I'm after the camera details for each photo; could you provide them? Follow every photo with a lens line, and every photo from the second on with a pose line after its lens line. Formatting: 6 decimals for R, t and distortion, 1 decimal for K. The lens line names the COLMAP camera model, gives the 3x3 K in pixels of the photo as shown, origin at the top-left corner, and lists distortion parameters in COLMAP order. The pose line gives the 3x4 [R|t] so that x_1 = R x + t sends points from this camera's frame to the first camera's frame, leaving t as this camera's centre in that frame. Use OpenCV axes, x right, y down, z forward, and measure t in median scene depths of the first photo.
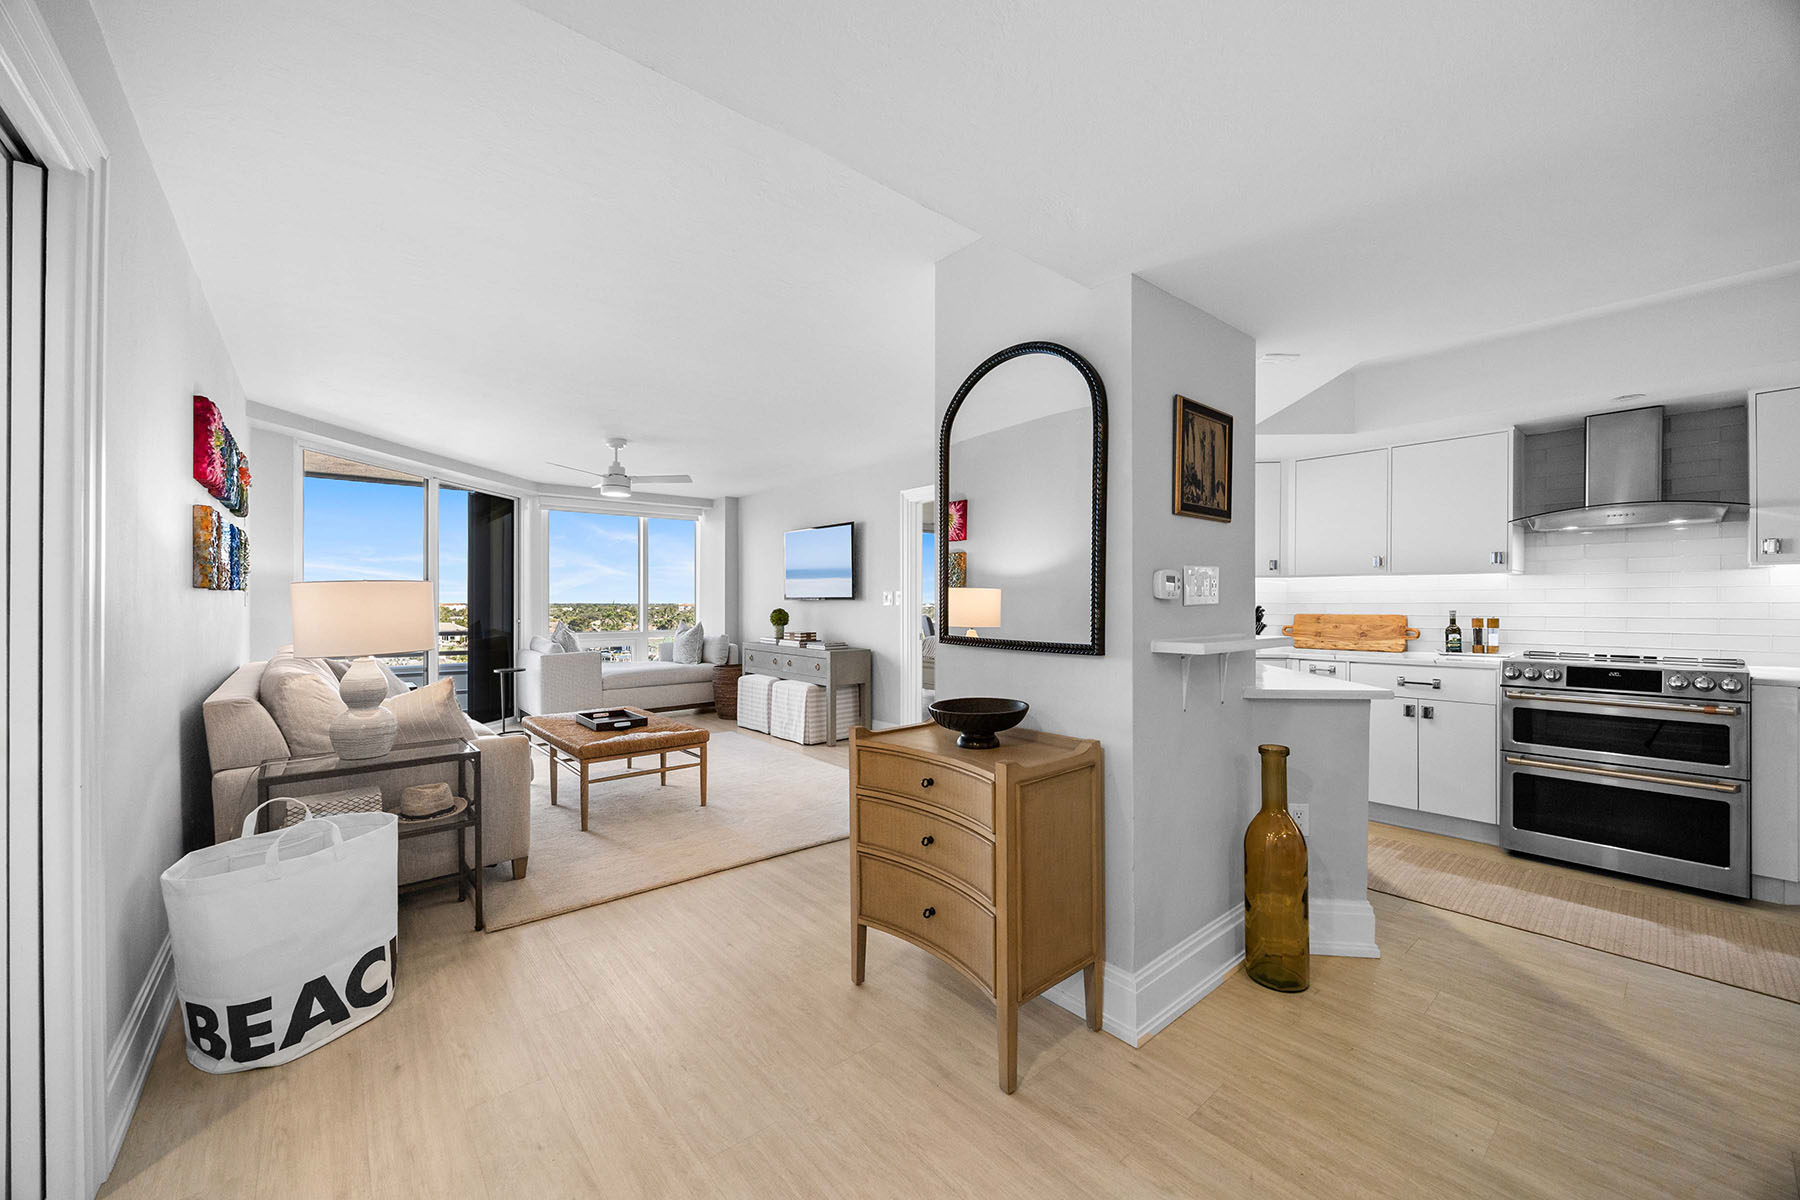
lens RADIAL K [[680.0, 0, 897.1], [0, 680.0, 606.1], [0, 0, 1]] dist [0.000354, -0.001155]
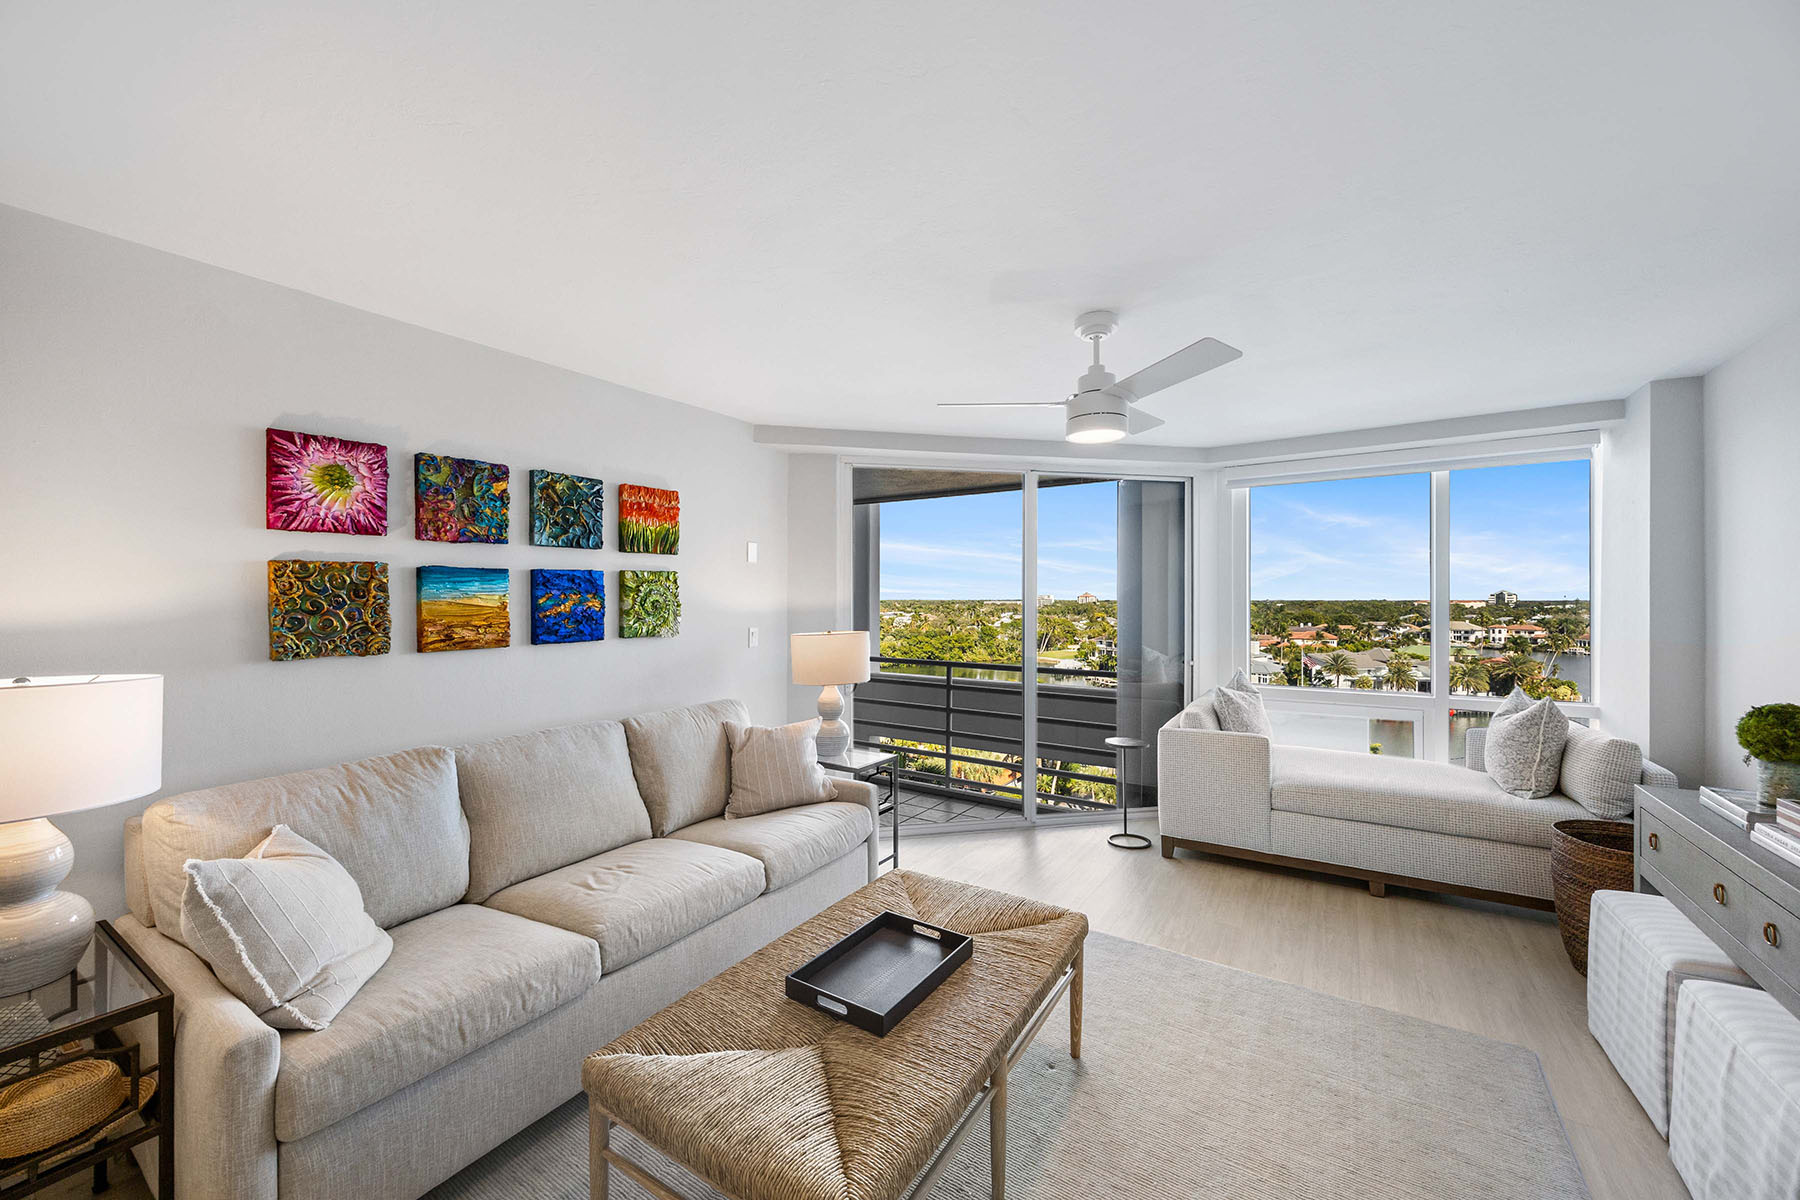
lens RADIAL K [[680.0, 0, 896.1], [0, 680.0, 596.8], [0, 0, 1]] dist [0.000354, -0.001155]
pose [[0.284642, -0.003123, -0.958629, -0.011719], [-0.004927, 0.999977, -0.004720, -0.076871], [0.958621, 0.006067, 0.284620, 1.100622]]
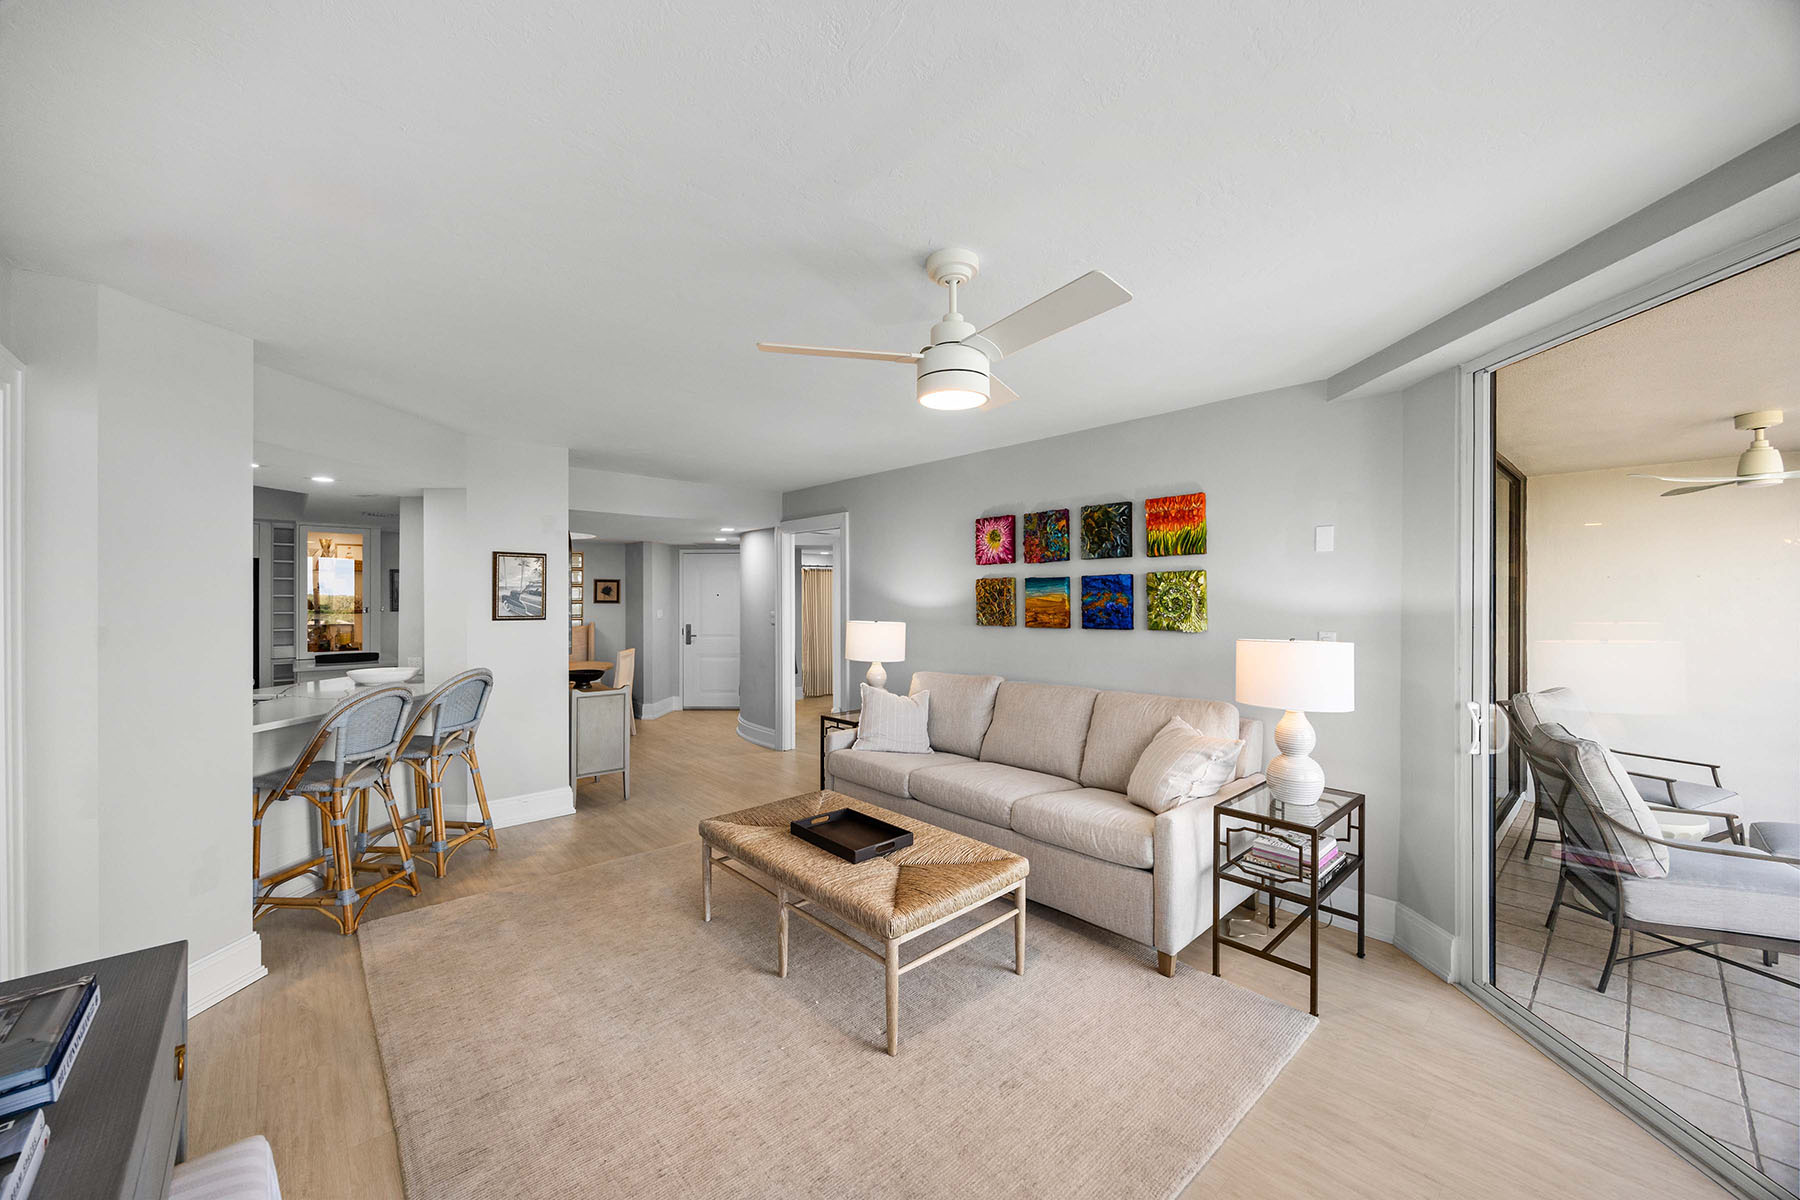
lens RADIAL K [[680.0, 0, 900.8], [0, 680.0, 598.9], [0, 0, 1]] dist [0.000354, -0.001155]
pose [[-0.999161, 0.000076, -0.040949, -0.552860], [-0.000227, 0.999973, 0.007384, -0.081142], [0.040949, 0.007387, -0.999134, 2.073743]]
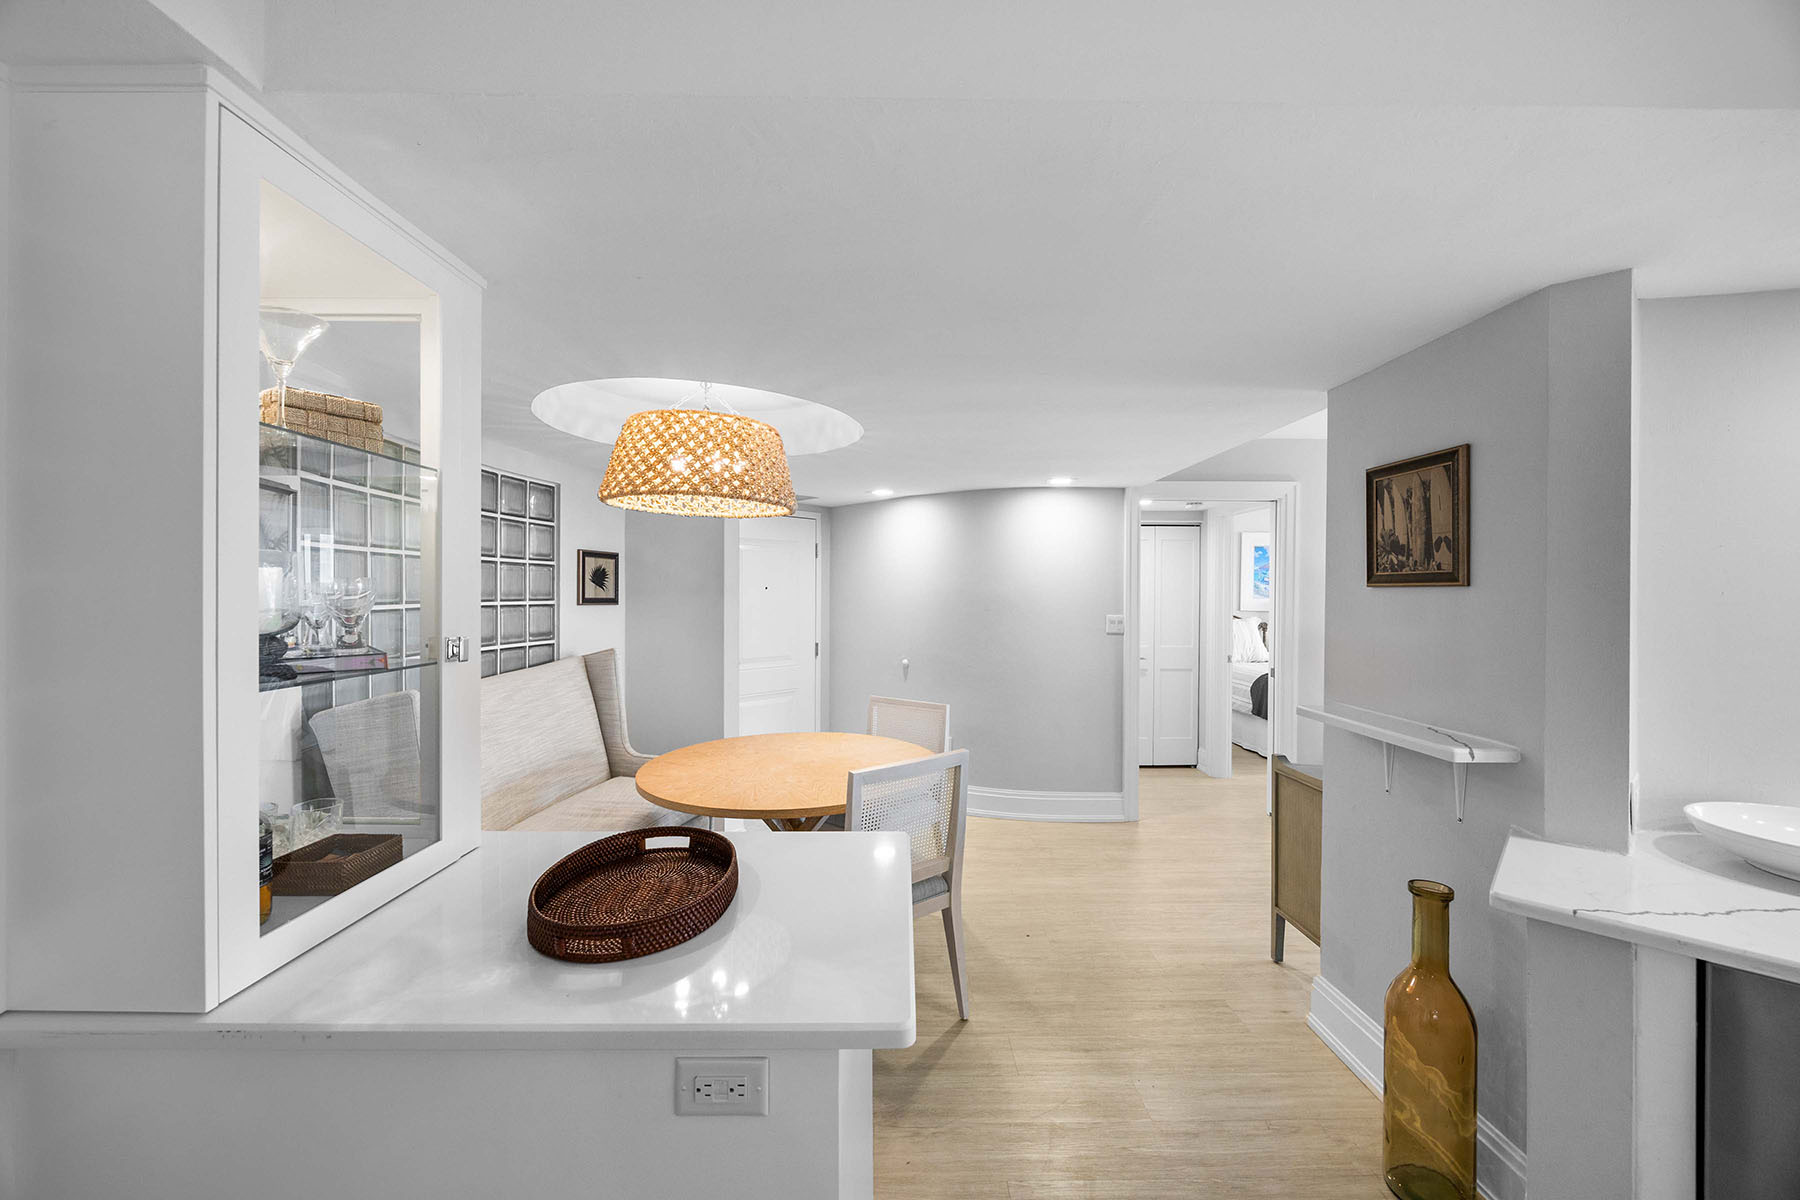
lens RADIAL K [[680.0, 0, 906.0], [0, 680.0, 597.1], [0, 0, 1]] dist [0.000354, -0.001155]
pose [[-0.630098, 0.003013, -0.776510, 0.949684], [-0.006912, 0.999931, 0.009488, -0.073201], [0.776485, 0.011345, -0.630034, 0.643191]]
